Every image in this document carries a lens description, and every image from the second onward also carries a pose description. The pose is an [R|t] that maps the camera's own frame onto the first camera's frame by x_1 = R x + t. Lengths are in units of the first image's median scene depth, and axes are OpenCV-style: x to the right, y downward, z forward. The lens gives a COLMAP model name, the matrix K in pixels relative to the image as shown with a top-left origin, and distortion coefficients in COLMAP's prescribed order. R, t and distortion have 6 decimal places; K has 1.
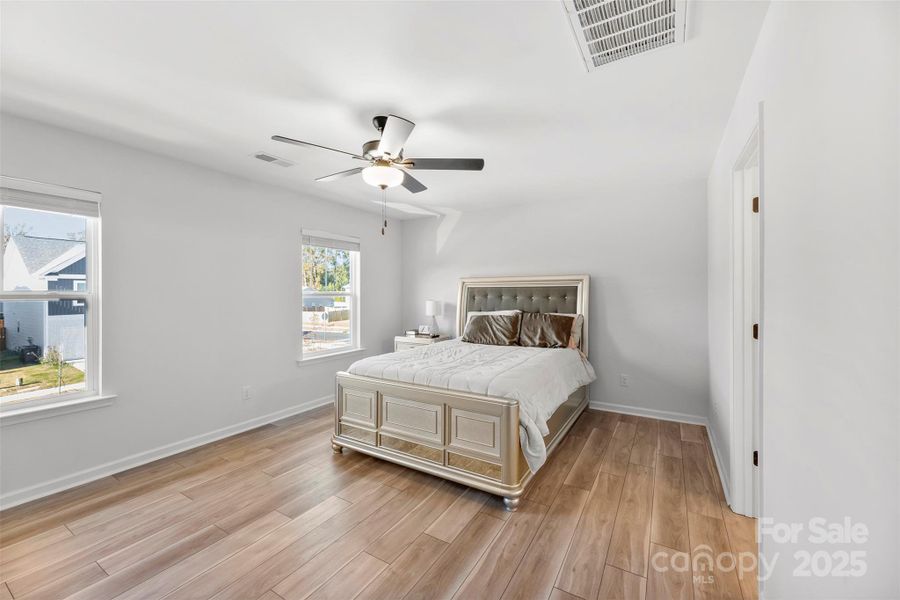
lens RADIAL K [[359.4, 0, 449.6], [0, 359.4, 293.7], [0, 0, 1]] dist [0.001865, 0.000051]
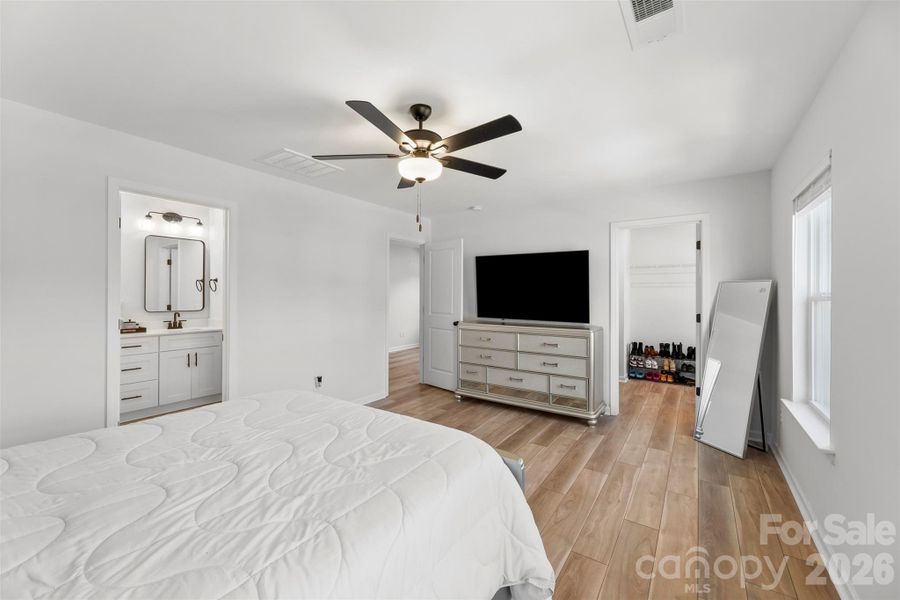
lens RADIAL K [[366.8, 0, 449.6], [0, 366.8, 291.1], [0, 0, 1]] dist [0.012350, 0.000098]
pose [[-0.998300, -0.004304, 0.058130, -0.190596], [-0.004607, 0.999977, -0.005076, -0.004516], [-0.058107, -0.005336, -0.998296, 1.203225]]
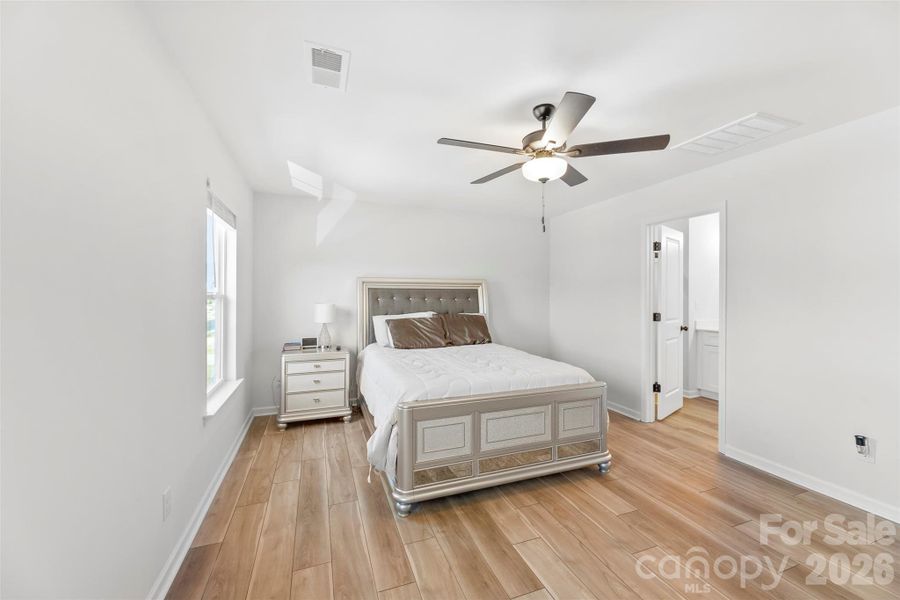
lens RADIAL K [[359.4, 0, 449.6], [0, 359.4, 293.7], [0, 0, 1]] dist [0.001865, 0.000051]
pose [[0.621146, 0.005657, 0.783675, -0.650952], [-0.002459, 0.999983, -0.005269, 0.000339], [-0.783691, 0.001346, 0.621149, 0.377561]]
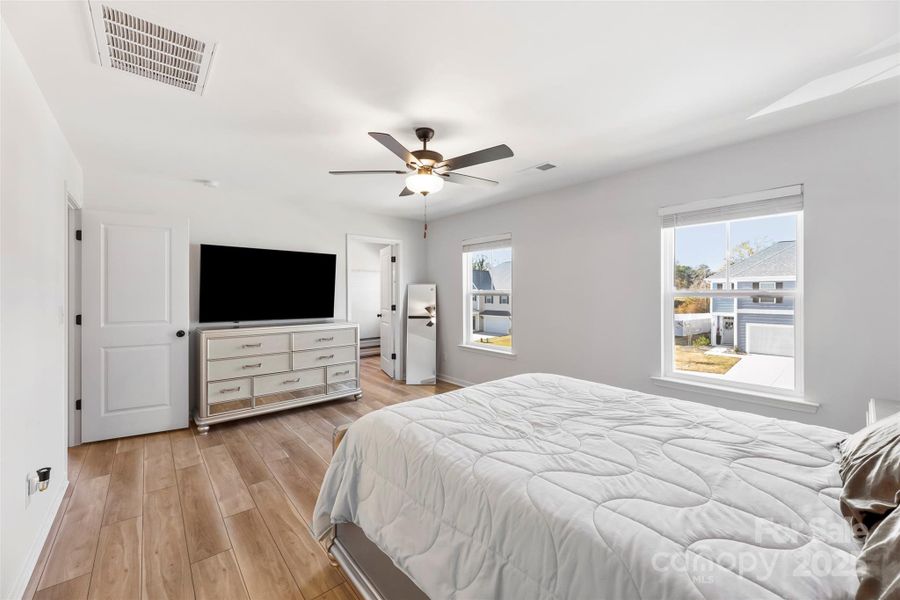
lens RADIAL K [[359.4, 0, 449.6], [0, 359.4, 293.7], [0, 0, 1]] dist [0.001865, 0.000051]
pose [[-0.319471, 0.003513, -0.947589, 0.493403], [0.001641, 0.999994, 0.003154, -0.001226], [0.947595, -0.000547, -0.319475, 0.865064]]
